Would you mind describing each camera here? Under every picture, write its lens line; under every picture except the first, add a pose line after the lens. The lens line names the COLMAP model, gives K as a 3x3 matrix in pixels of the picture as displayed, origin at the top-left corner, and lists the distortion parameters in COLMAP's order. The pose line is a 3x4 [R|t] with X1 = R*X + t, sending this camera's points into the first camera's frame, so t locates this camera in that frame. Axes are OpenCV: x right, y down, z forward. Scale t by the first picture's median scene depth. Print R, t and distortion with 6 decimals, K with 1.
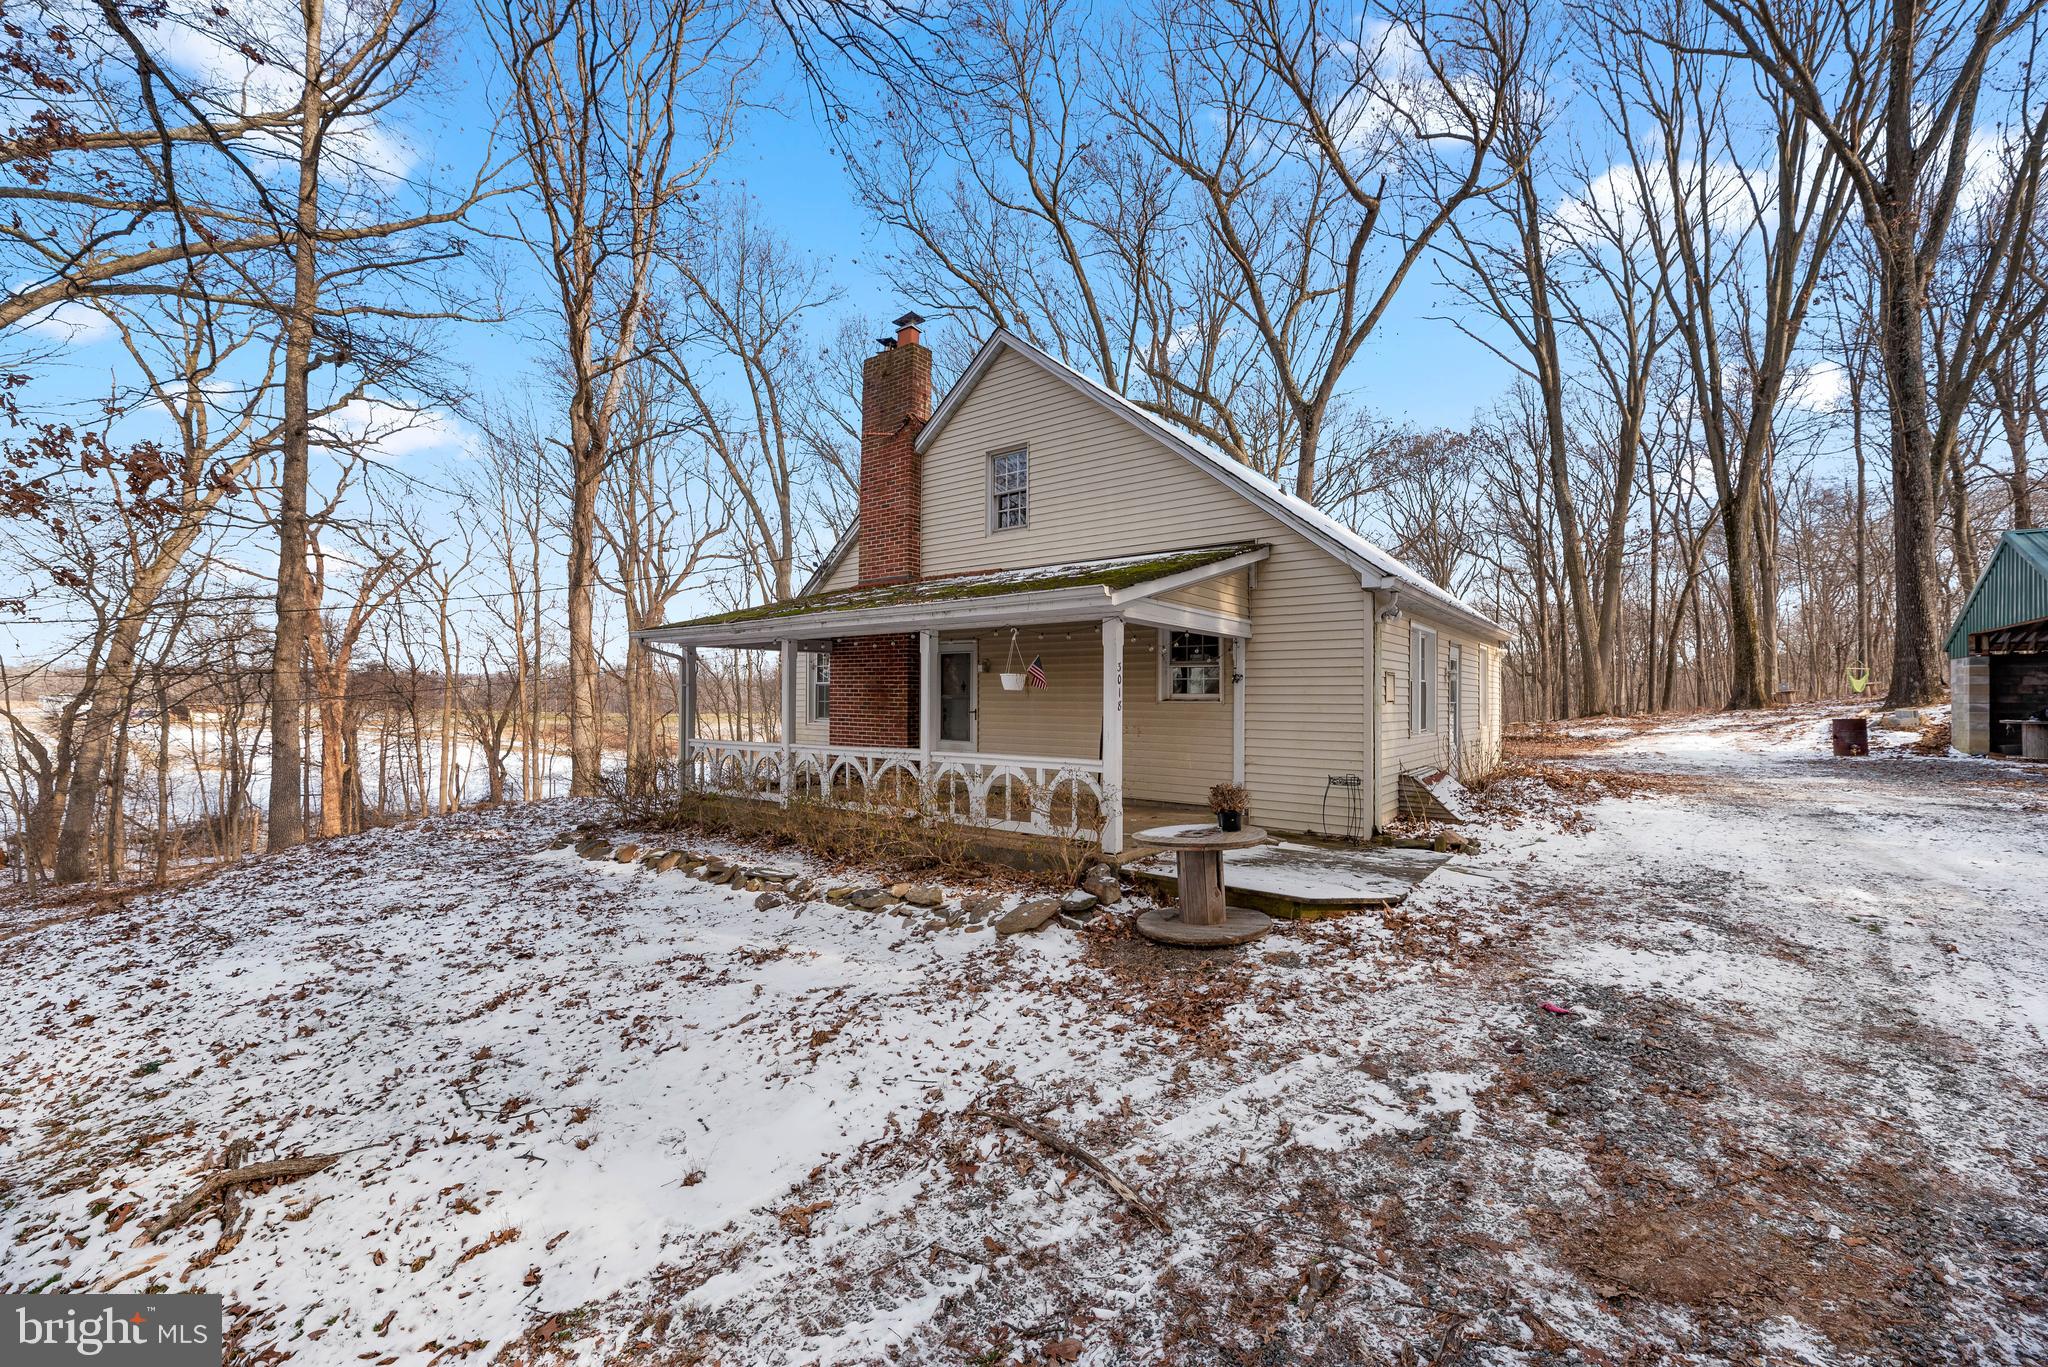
lens RADIAL K [[818.7, 0, 1022.0], [0, 818.7, 686.6], [0, 0, 1]] dist [0.004191, -0.000102]
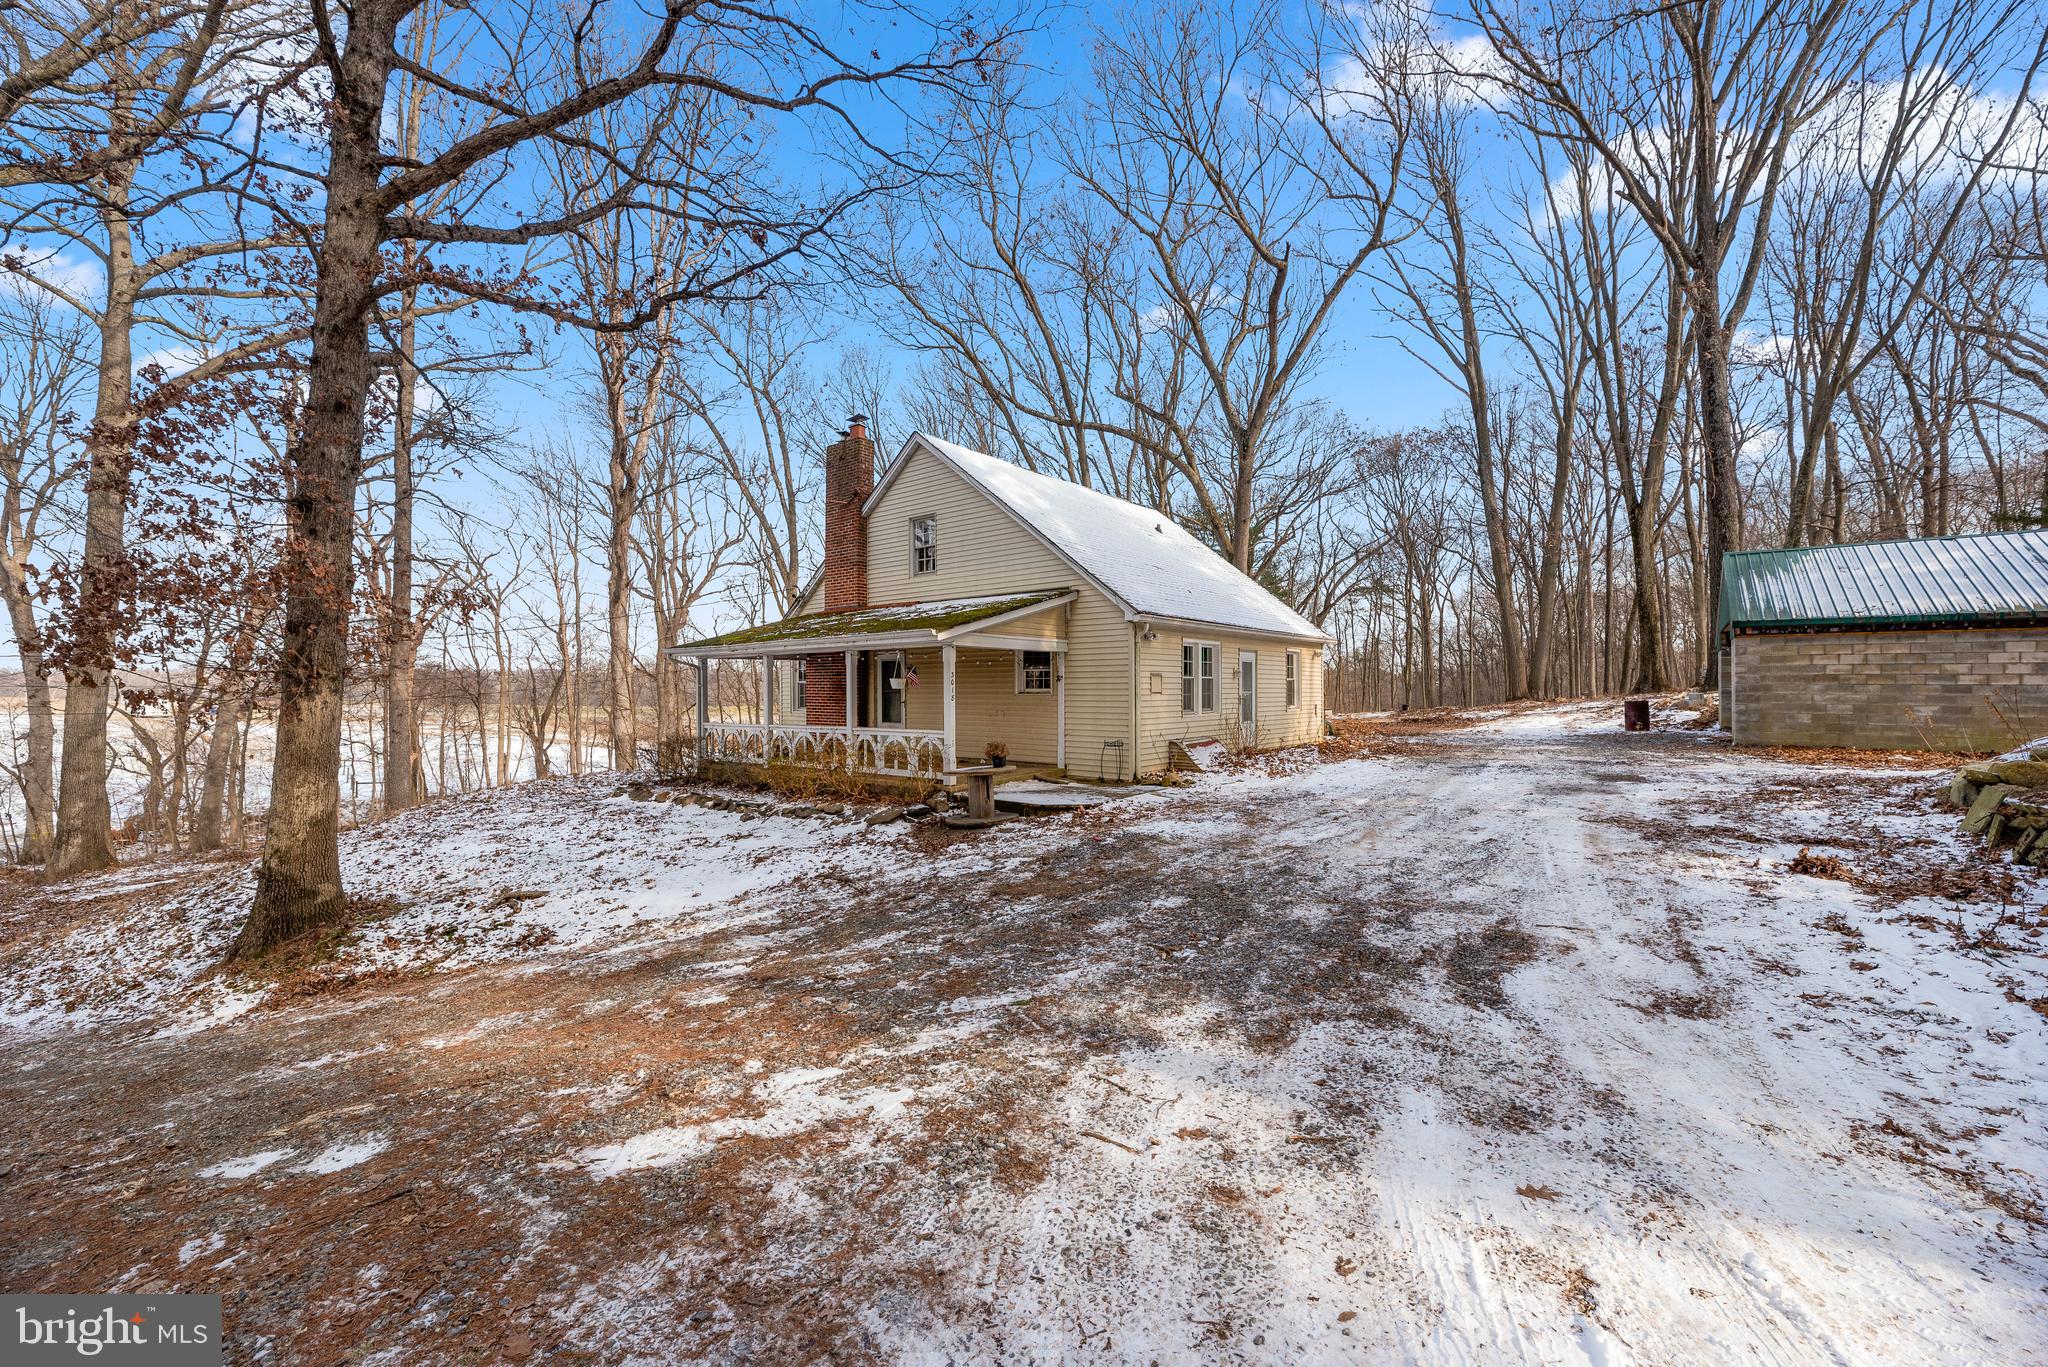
lens RADIAL K [[818.7, 0, 1022.0], [0, 818.7, 686.6], [0, 0, 1]] dist [0.004191, -0.000102]
pose [[0.999555, -0.009733, -0.028213, 0.163351], [0.010099, 0.999866, 0.012846, -0.010548], [0.028084, -0.013126, 0.999519, -0.355528]]
